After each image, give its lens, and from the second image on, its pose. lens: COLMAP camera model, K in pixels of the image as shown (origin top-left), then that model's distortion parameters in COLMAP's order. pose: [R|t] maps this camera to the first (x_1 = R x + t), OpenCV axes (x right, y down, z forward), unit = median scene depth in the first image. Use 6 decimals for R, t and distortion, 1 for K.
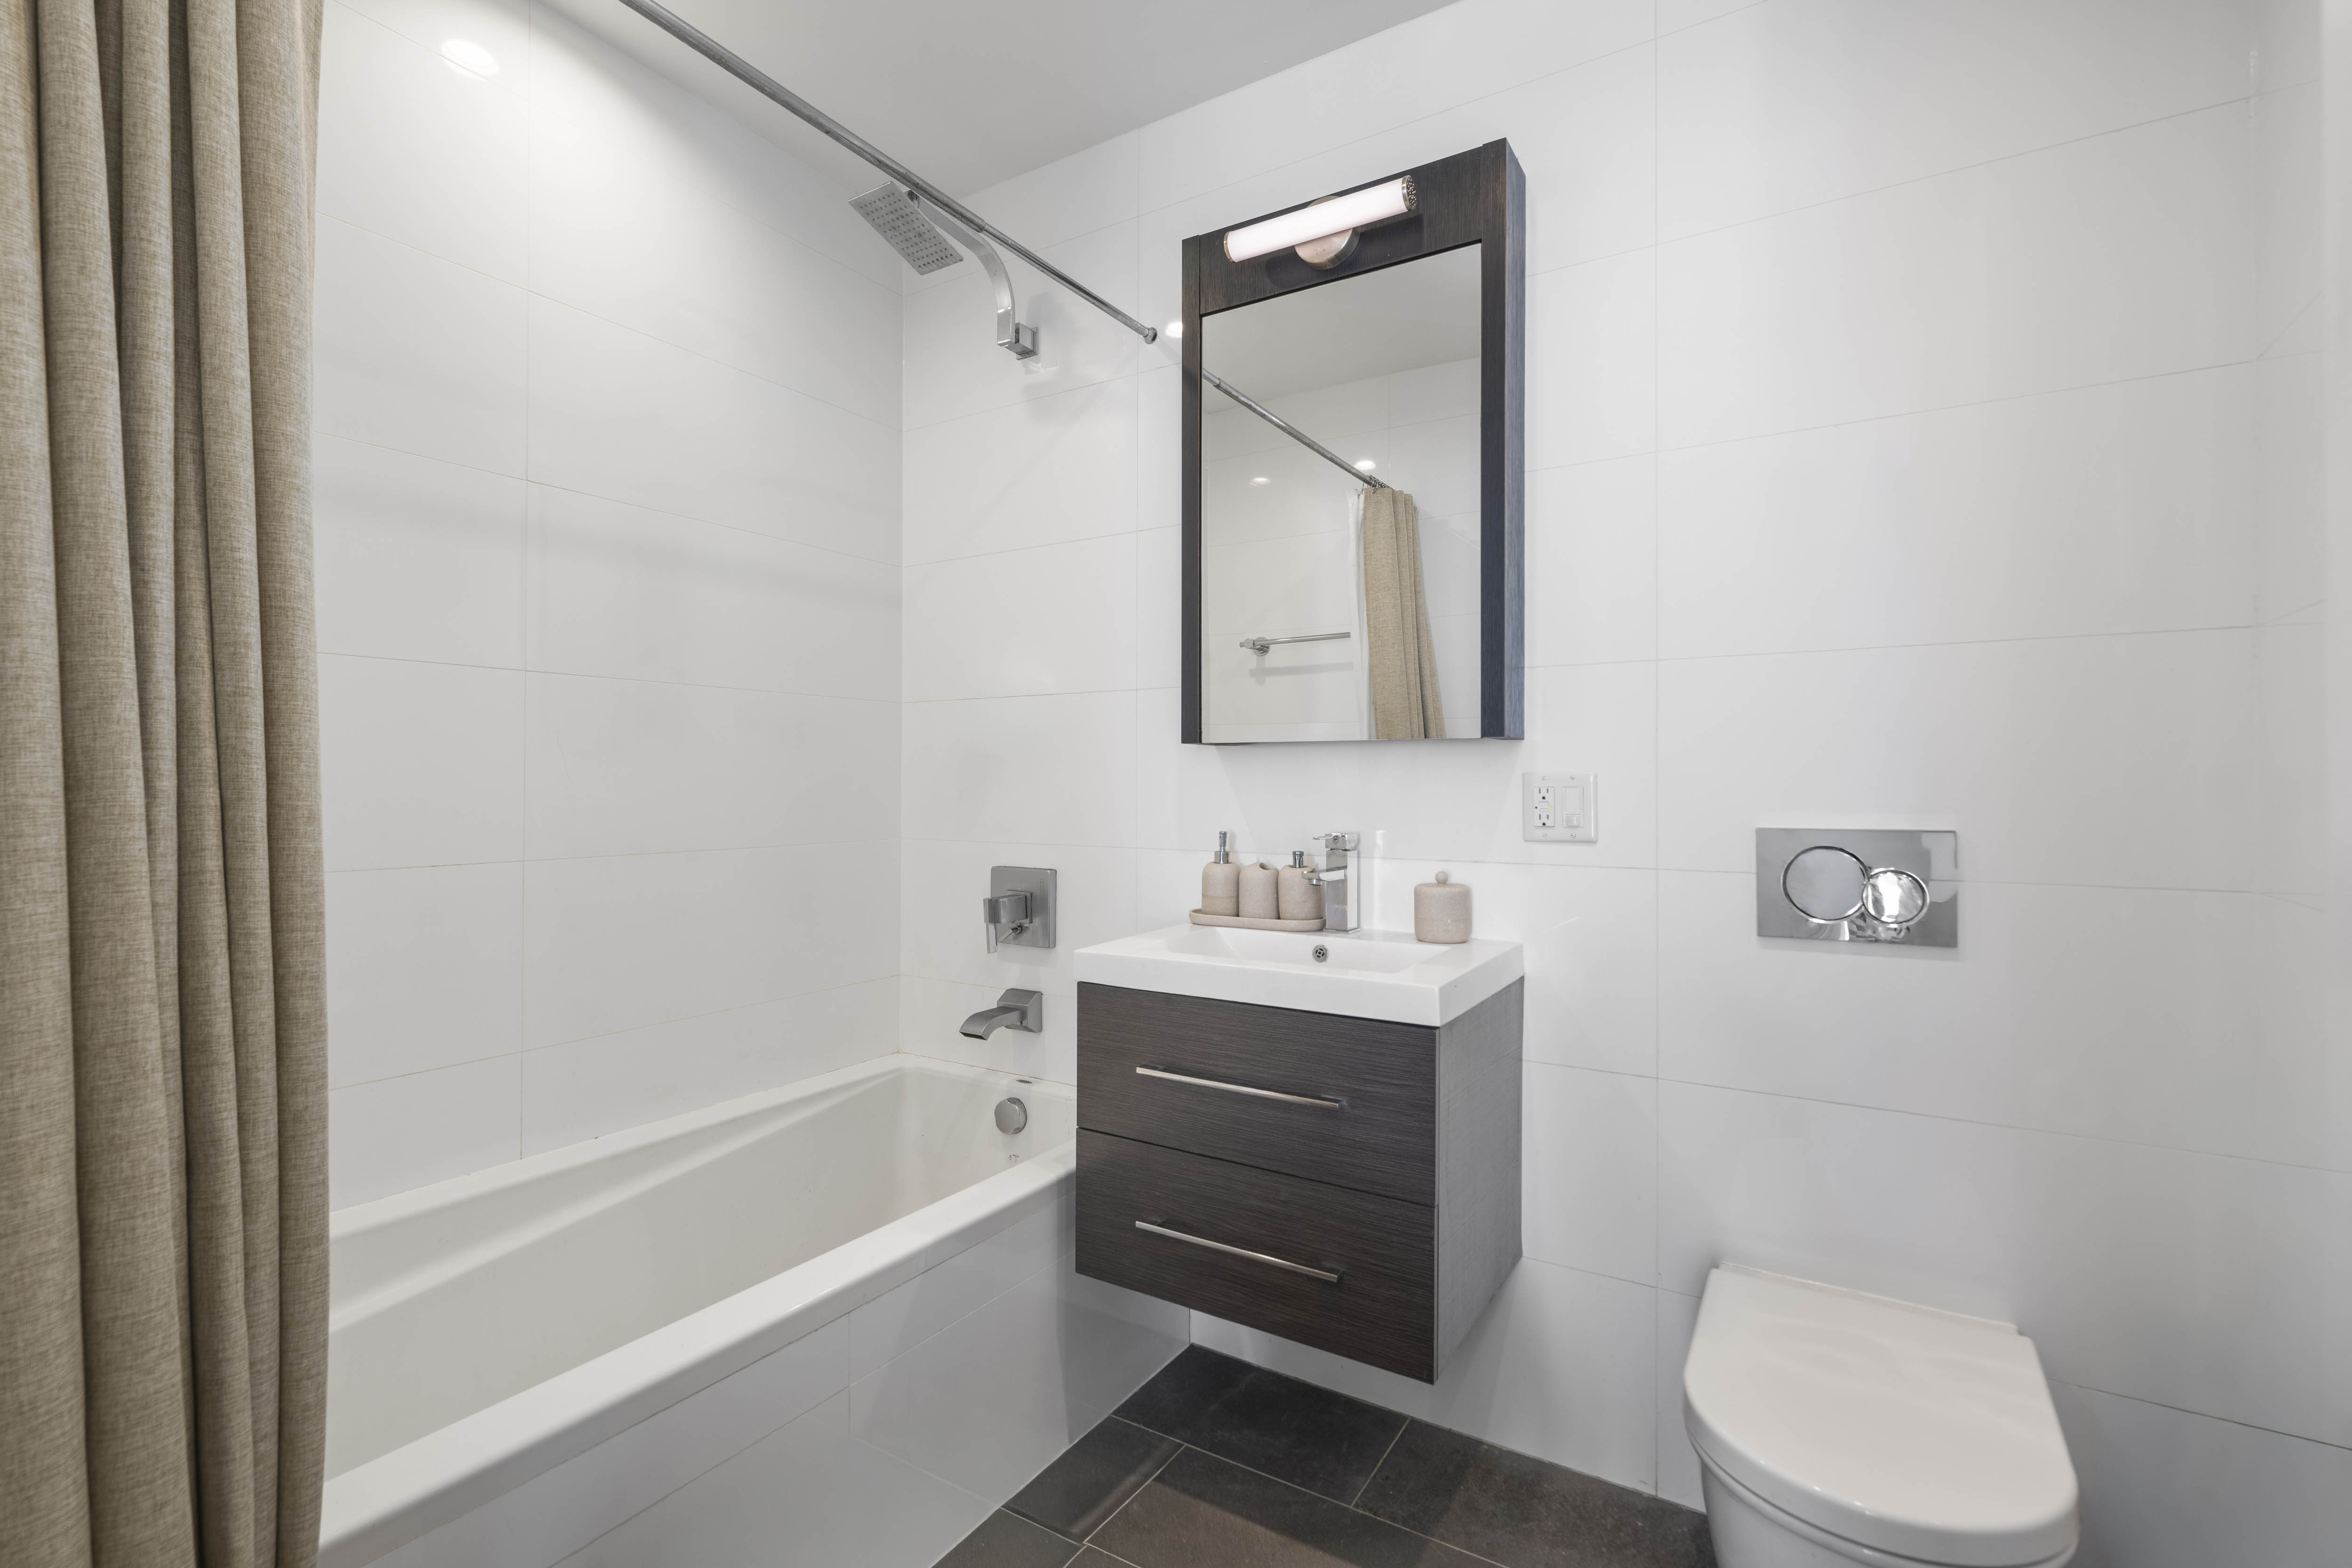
lens RADIAL K [[1070.3, 0, 1175.1], [0, 1070.3, 789.2], [0, 0, 1]] dist [-0.000483, 0.000002]
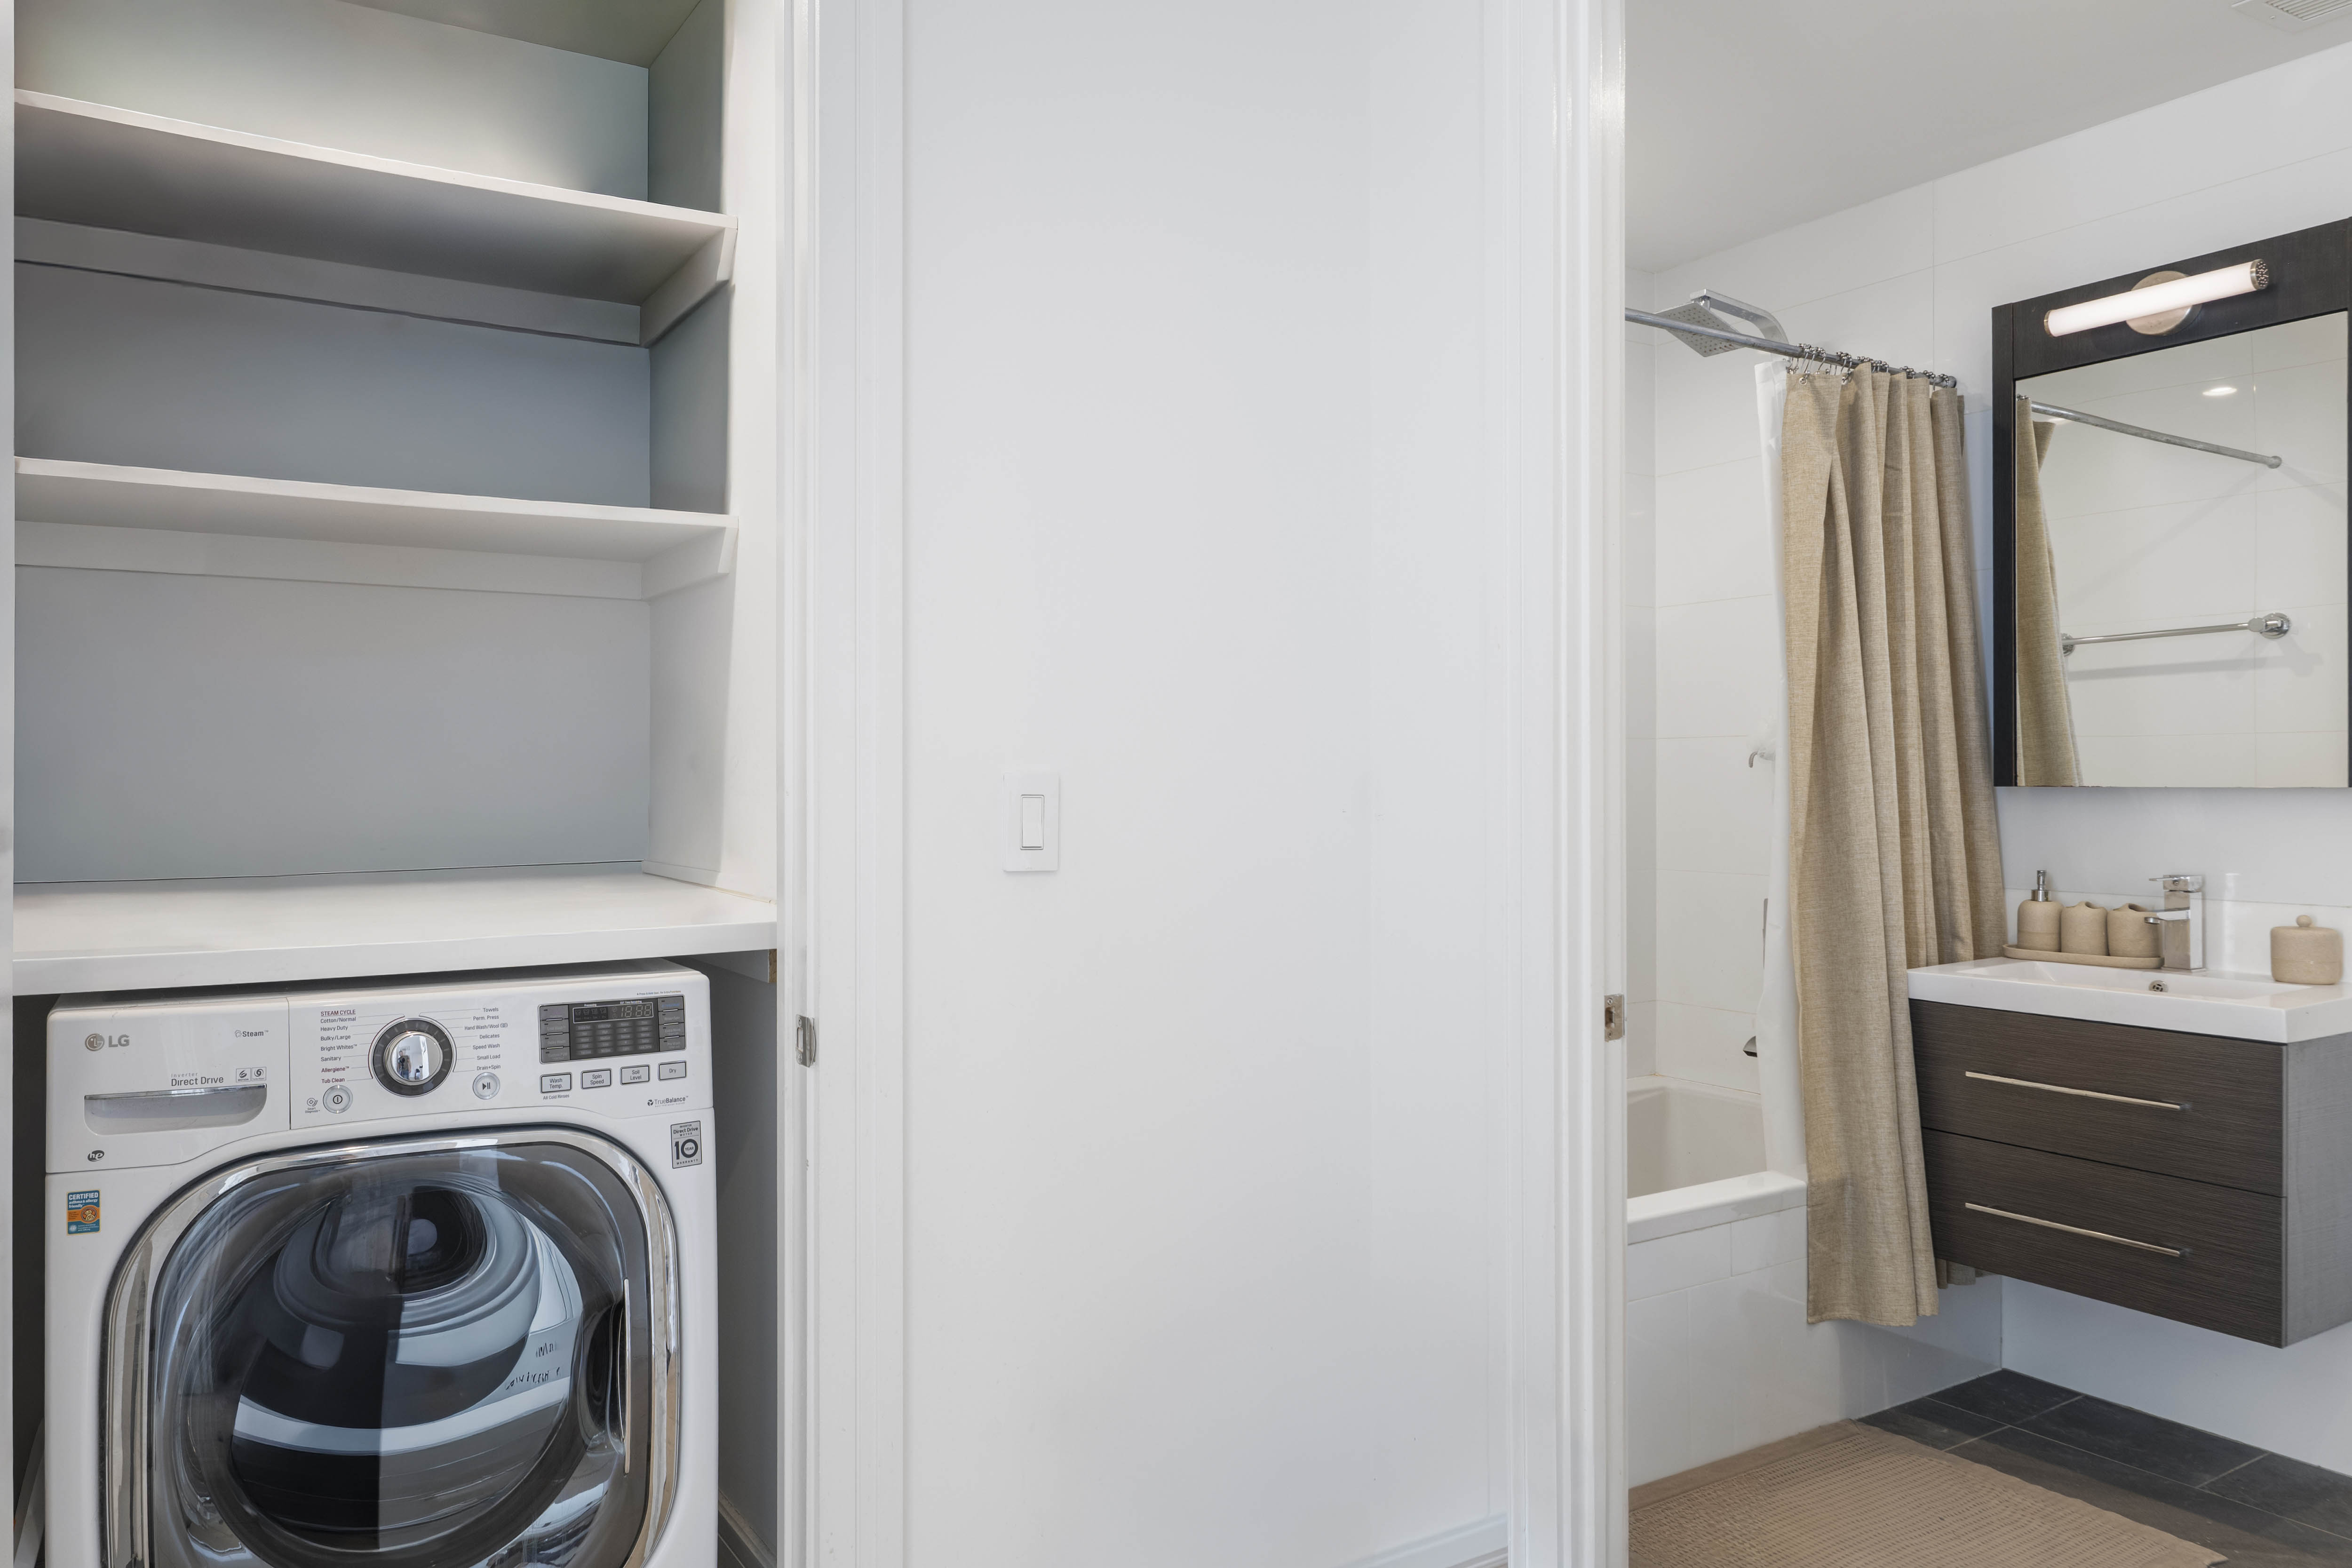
lens RADIAL K [[1323.2, 0, 1176.0], [0, 1323.2, 801.4], [0, 0, 1]] dist [0.001207, 0.000446]
pose [[0.878846, -0.003683, -0.477092, -0.090162], [0.002605, 0.999992, -0.002921, -0.029470], [0.477099, 0.001325, 0.878849, -0.598294]]
